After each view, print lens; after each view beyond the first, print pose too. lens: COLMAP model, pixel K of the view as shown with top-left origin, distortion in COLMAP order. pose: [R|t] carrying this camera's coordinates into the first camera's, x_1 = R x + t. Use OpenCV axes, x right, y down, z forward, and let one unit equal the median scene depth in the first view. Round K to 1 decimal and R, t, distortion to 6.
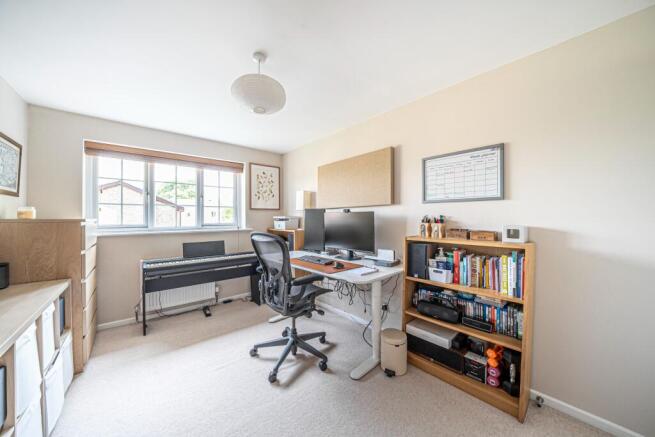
lens RADIAL K [[228.5, 0, 327.3], [0, 228.5, 219.9], [0, 0, 1]] dist [-0.008404, 0.000027]
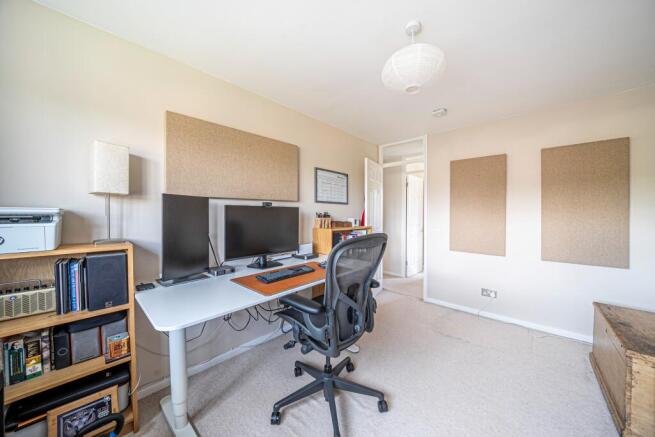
lens RADIAL K [[228.5, 0, 327.6], [0, 228.5, 219.2], [0, 0, 1]] dist [-0.008404, 0.000027]
pose [[-0.105040, -0.023657, 0.994187, -0.881472], [0.001027, 0.999714, 0.023897, -0.010050], [-0.994467, 0.003532, -0.104985, 1.101404]]
